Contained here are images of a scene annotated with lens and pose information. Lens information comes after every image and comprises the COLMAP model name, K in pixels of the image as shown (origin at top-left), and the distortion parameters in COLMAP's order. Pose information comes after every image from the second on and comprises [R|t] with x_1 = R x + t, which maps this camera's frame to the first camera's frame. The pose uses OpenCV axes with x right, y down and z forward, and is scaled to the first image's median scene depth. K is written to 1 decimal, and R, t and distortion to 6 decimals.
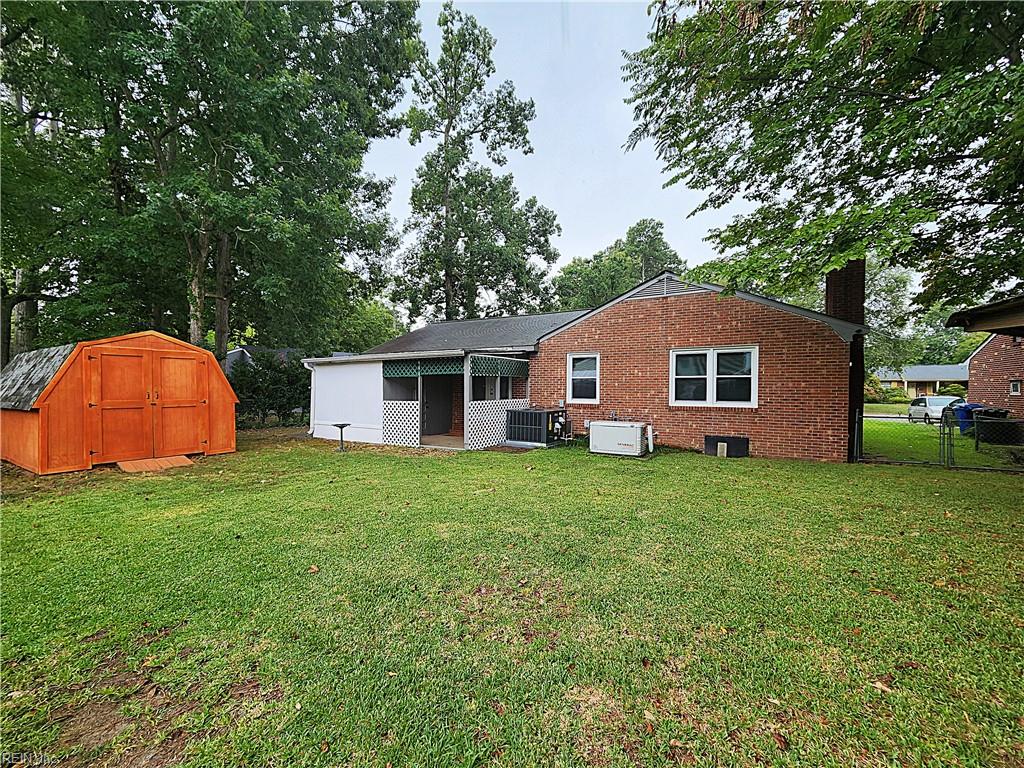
lens RADIAL K [[418.7, 0, 505.6], [0, 418.7, 386.6], [0, 0, 1]] dist [-0.000611, -0.000211]
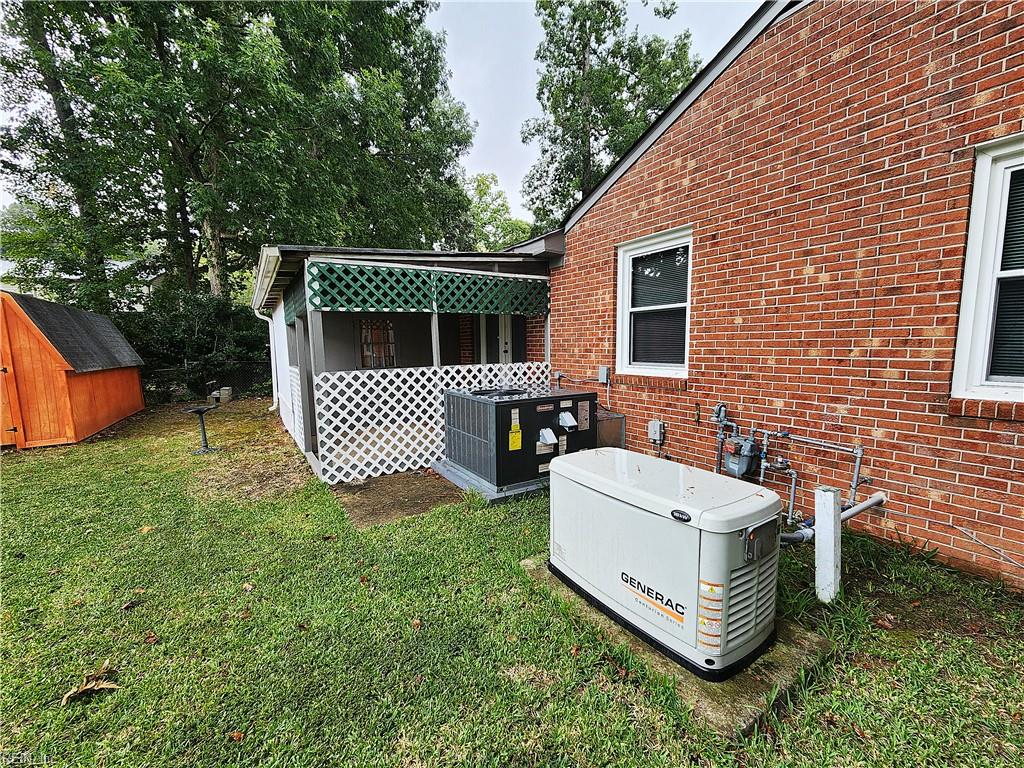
lens RADIAL K [[418.7, 0, 515.7], [0, 418.7, 389.4], [0, 0, 1]] dist [-0.000611, -0.000211]
pose [[0.900445, 0.029709, -0.433954, 0.245978], [0.019954, 0.993793, 0.109439, 0.008589], [0.434511, -0.107203, 0.894264, 0.619145]]
